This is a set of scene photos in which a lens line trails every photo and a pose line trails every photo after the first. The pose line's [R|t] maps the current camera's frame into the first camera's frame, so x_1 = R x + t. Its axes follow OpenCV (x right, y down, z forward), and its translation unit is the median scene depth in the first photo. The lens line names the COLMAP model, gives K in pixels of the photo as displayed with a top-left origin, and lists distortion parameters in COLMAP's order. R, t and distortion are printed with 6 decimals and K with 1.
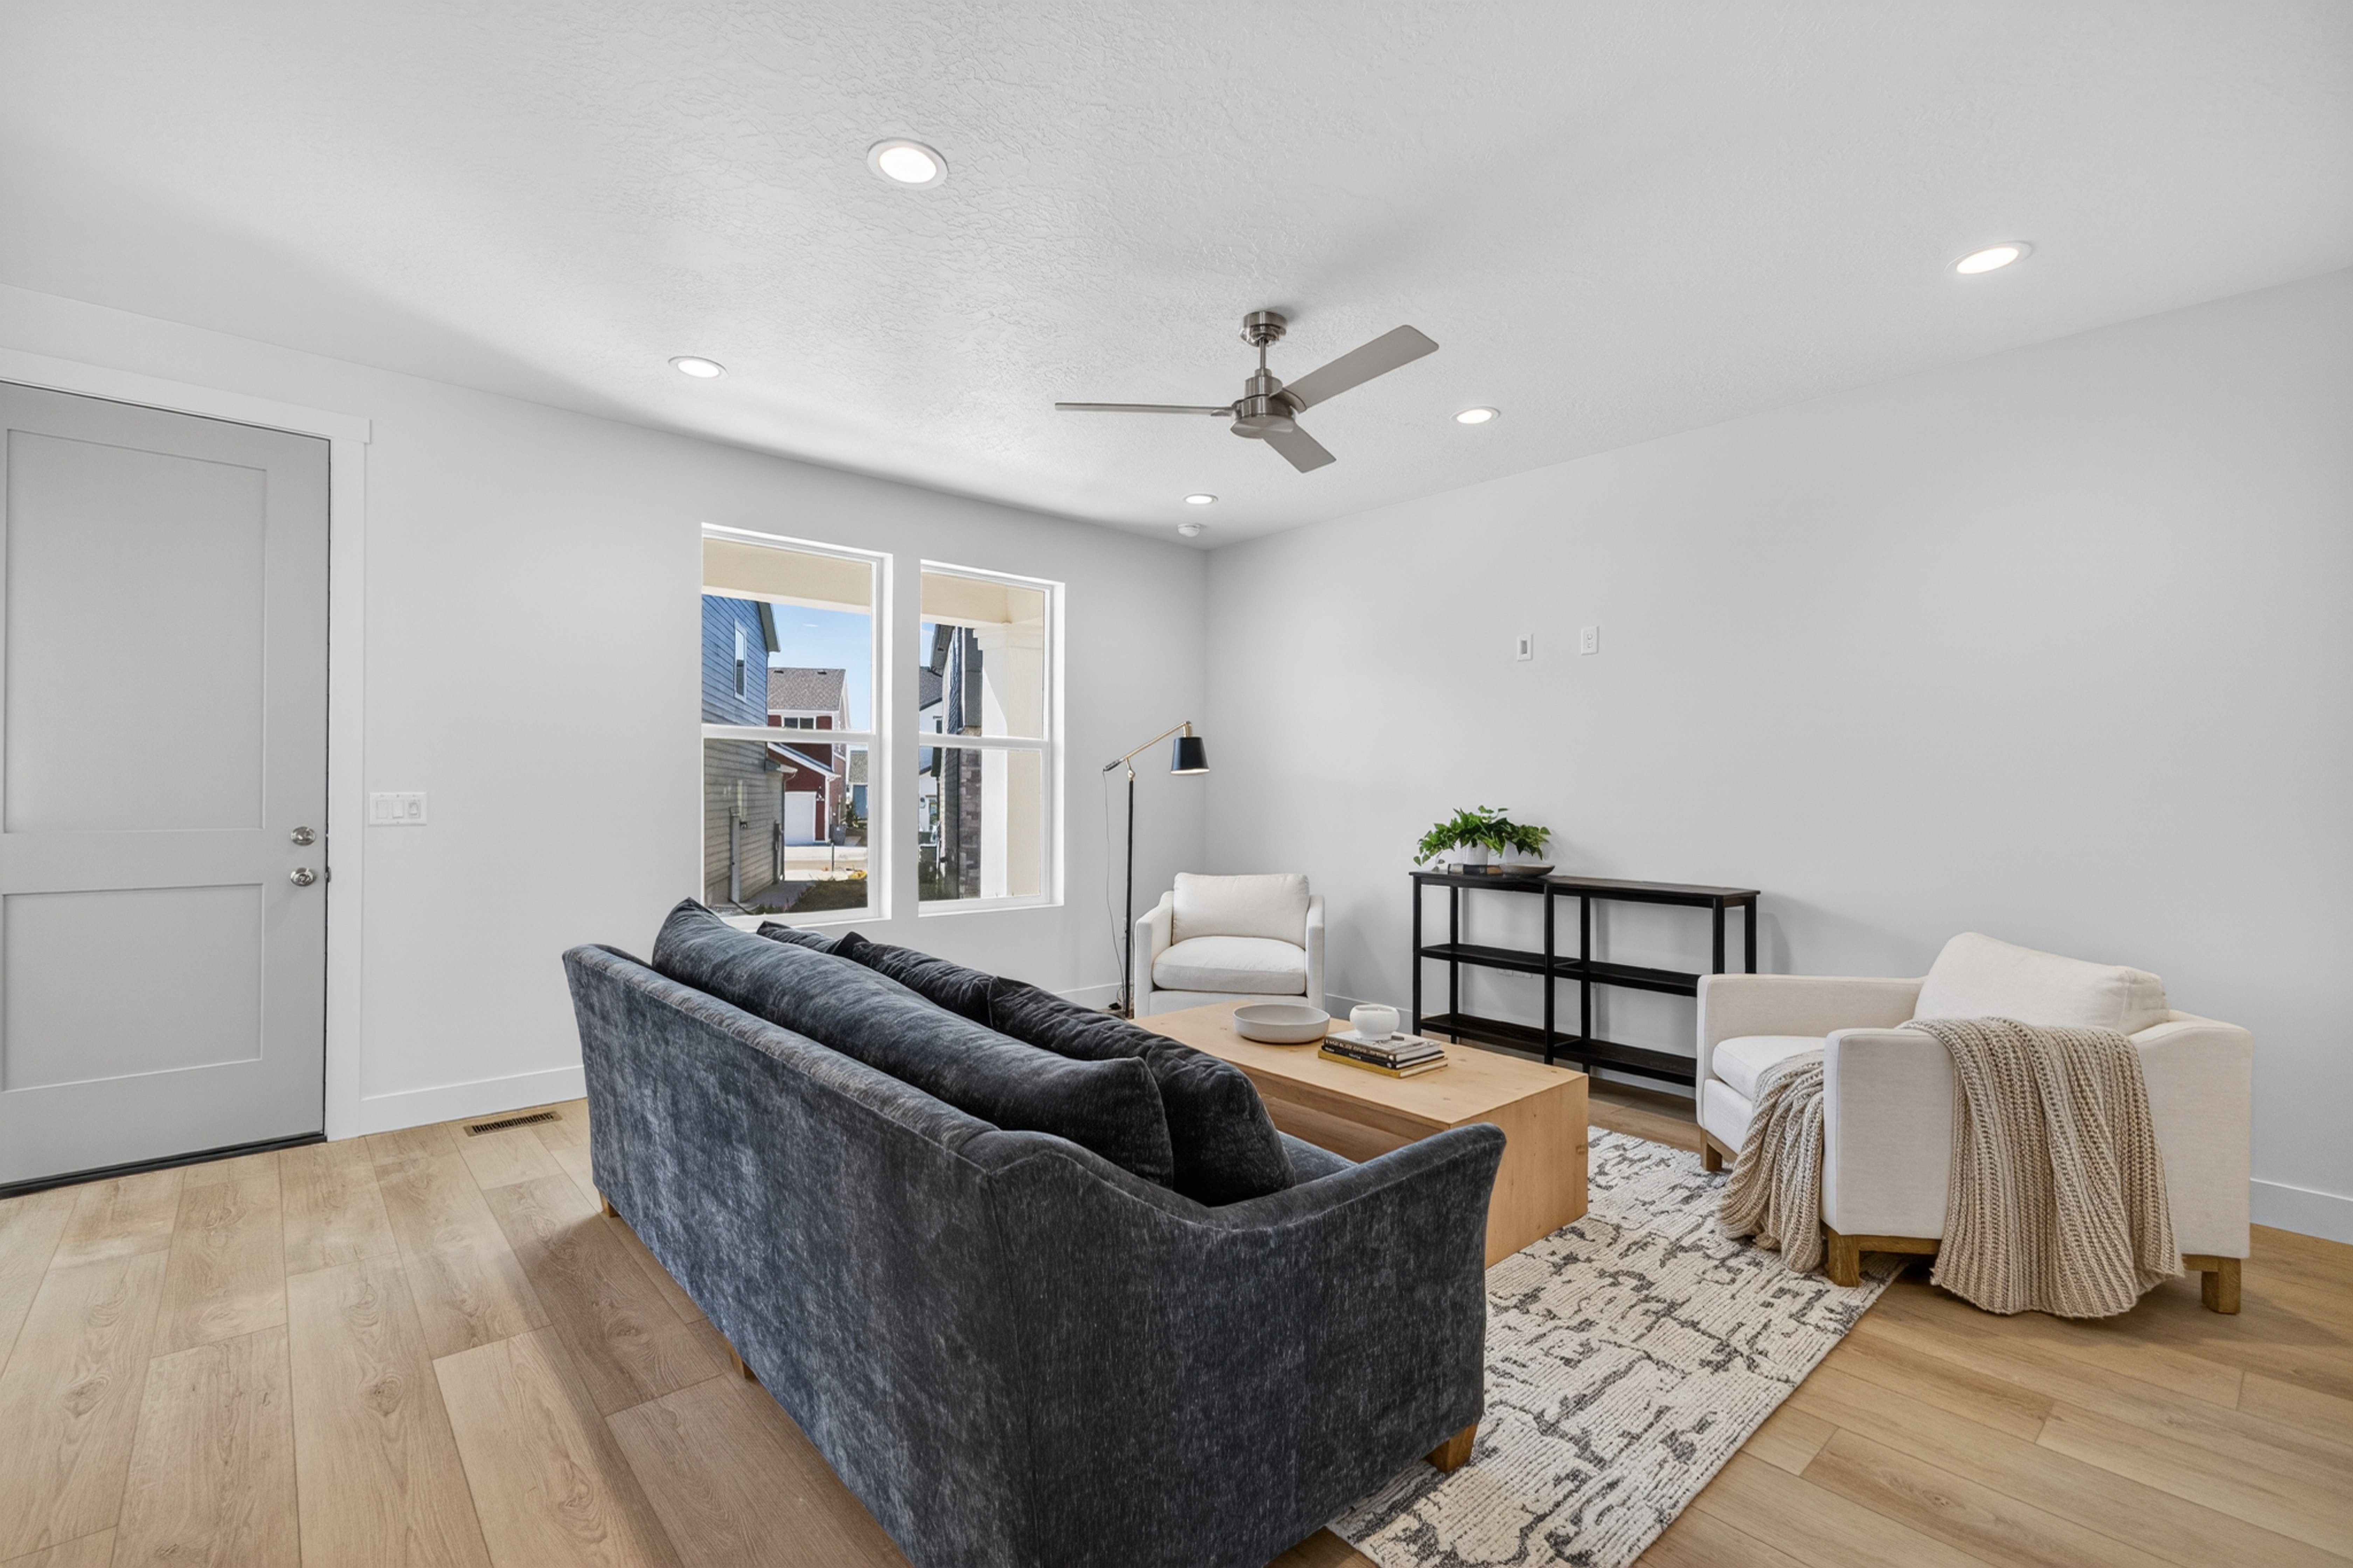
lens RADIAL K [[1028.0, 0, 1179.0], [0, 1028.0, 801.5], [0, 0, 1]] dist [0.000778, 0.000064]
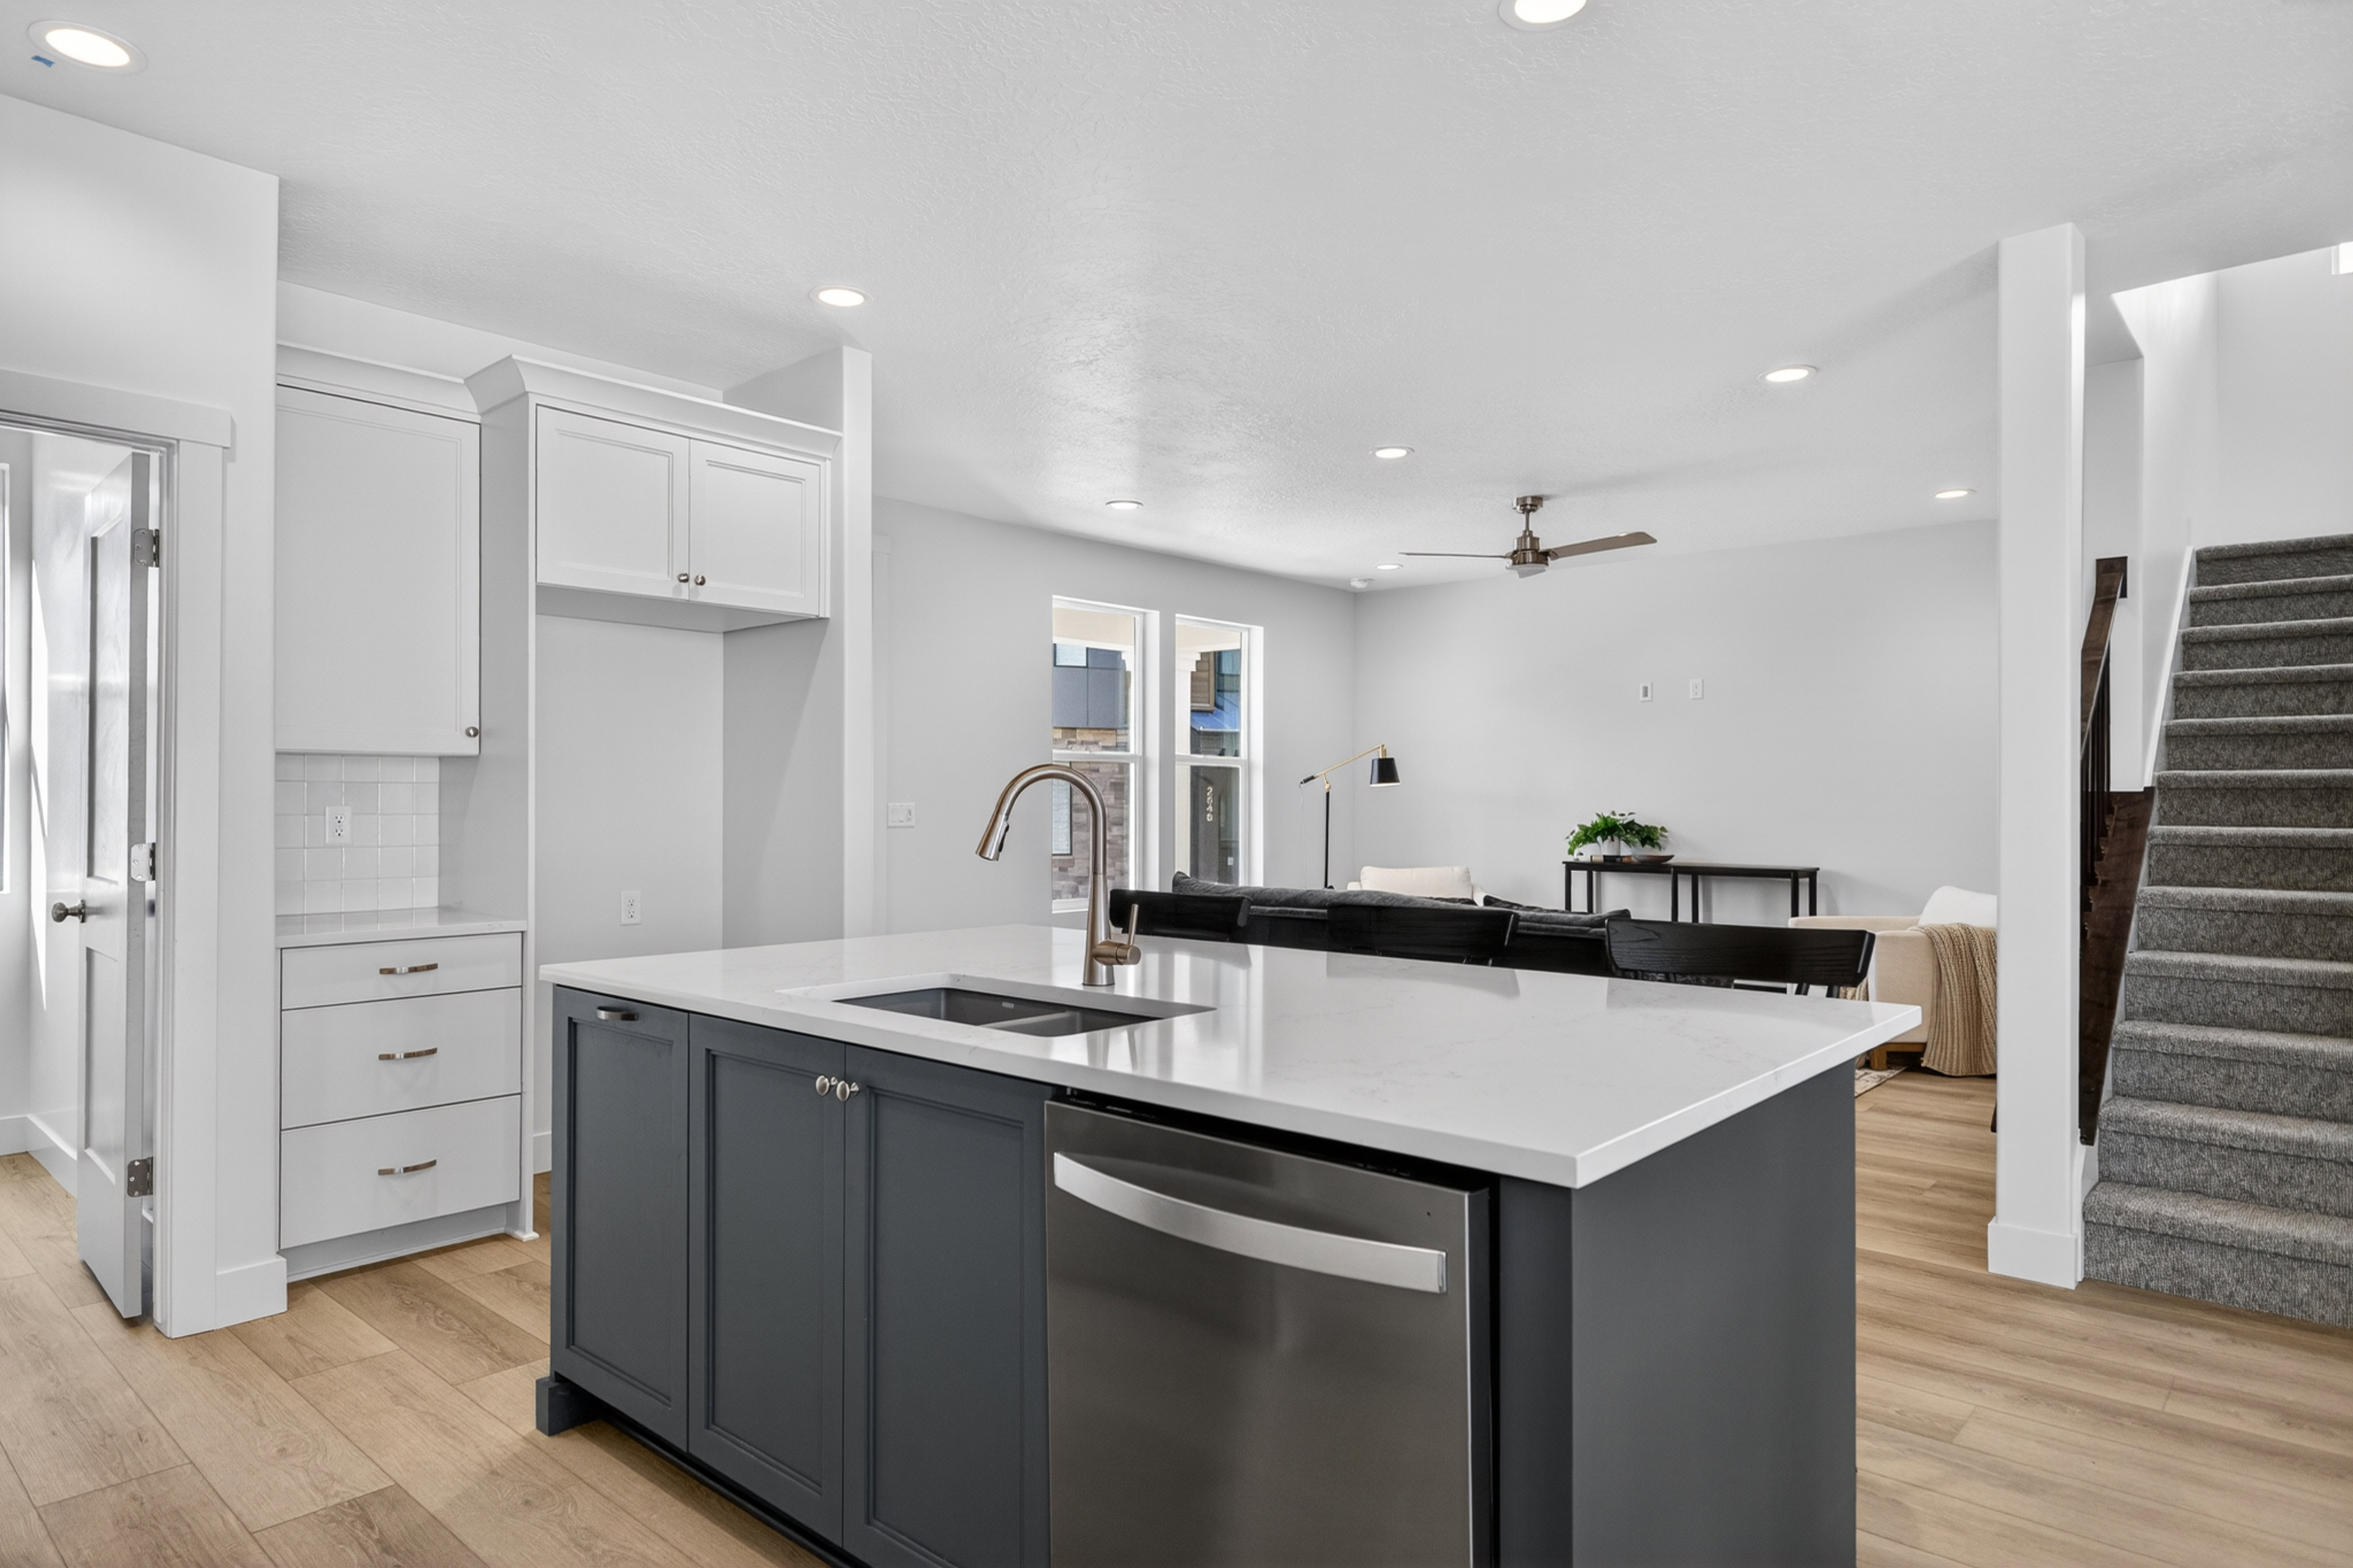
lens RADIAL K [[1373.1, 0, 1167.6], [0, 1373.1, 815.3], [0, 0, 1]] dist [-0.002254, -0.000697]
pose [[0.993841, -0.003153, 0.110769, -0.480447], [0.003032, 0.999995, 0.001261, 0.006122], [-0.110772, -0.000918, 0.993845, -0.702561]]
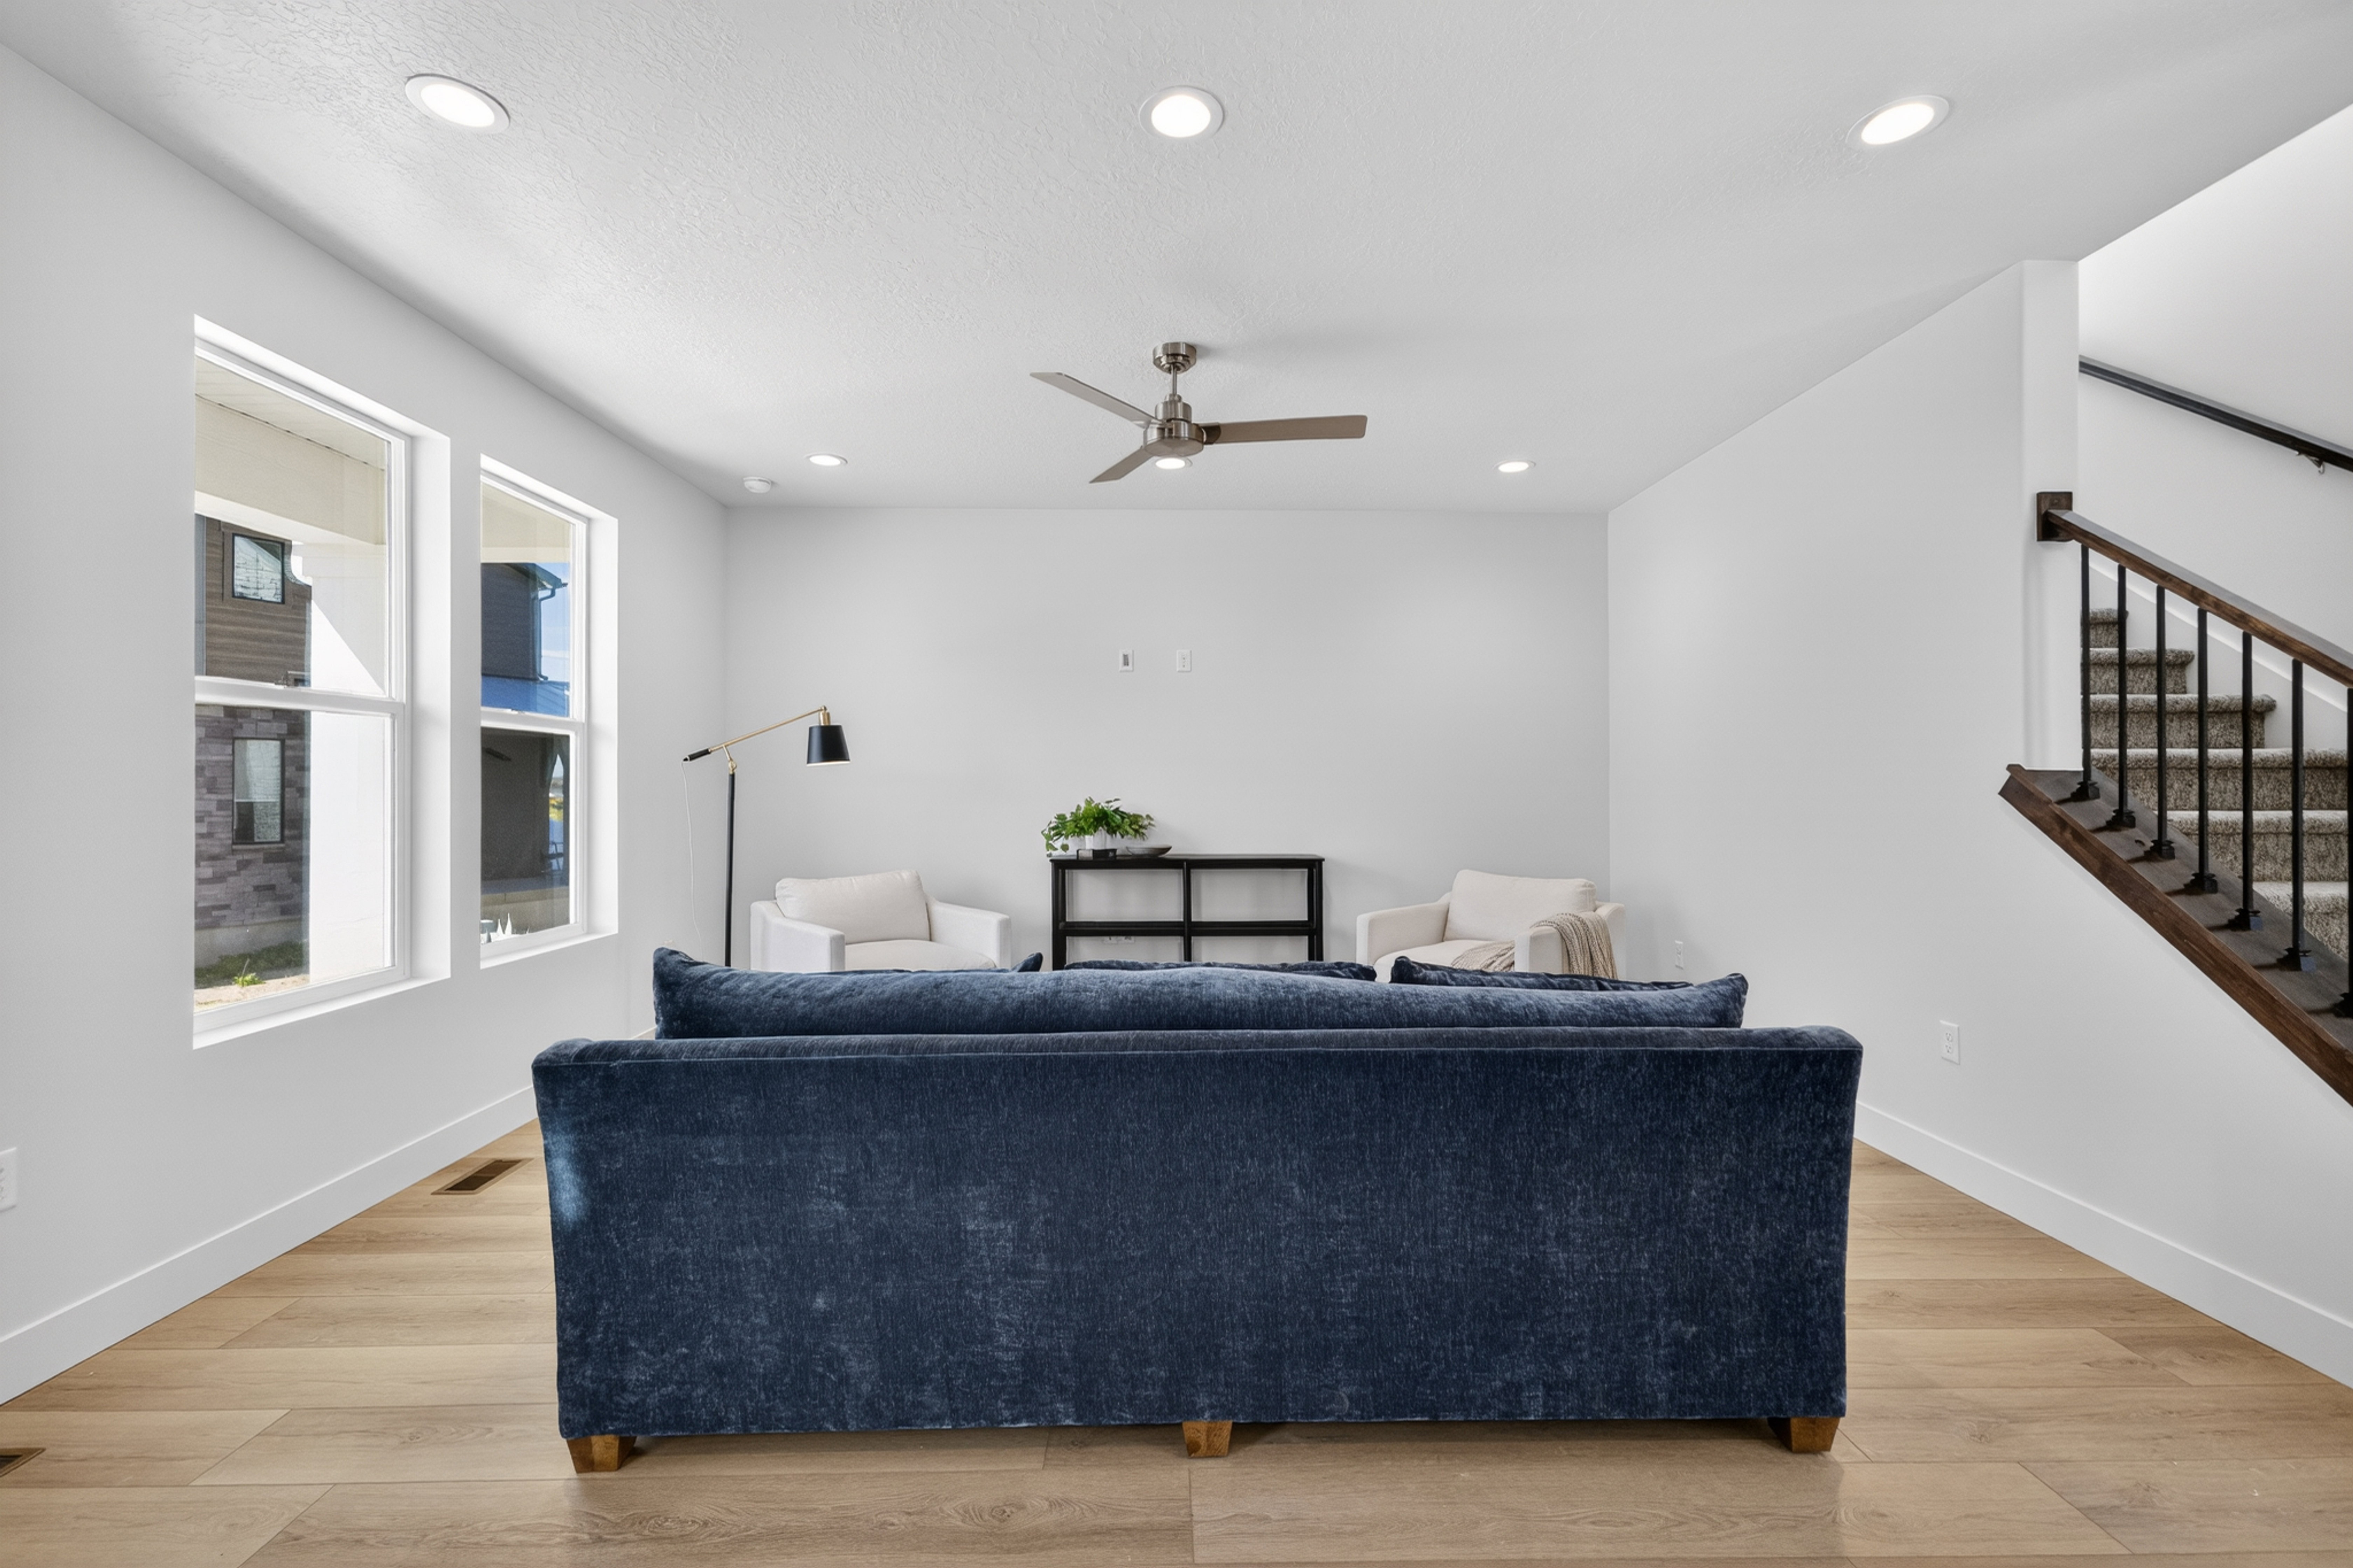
lens RADIAL K [[1015.1, 0, 1179.5], [0, 1015.1, 785.1], [0, 0, 1]] dist [0.000834, 0.000143]
pose [[0.649551, -0.004446, 0.760305, -0.504242], [0.011675, 0.999923, -0.004127, -0.003086], [-0.760228, 0.011557, 0.649553, 0.209870]]
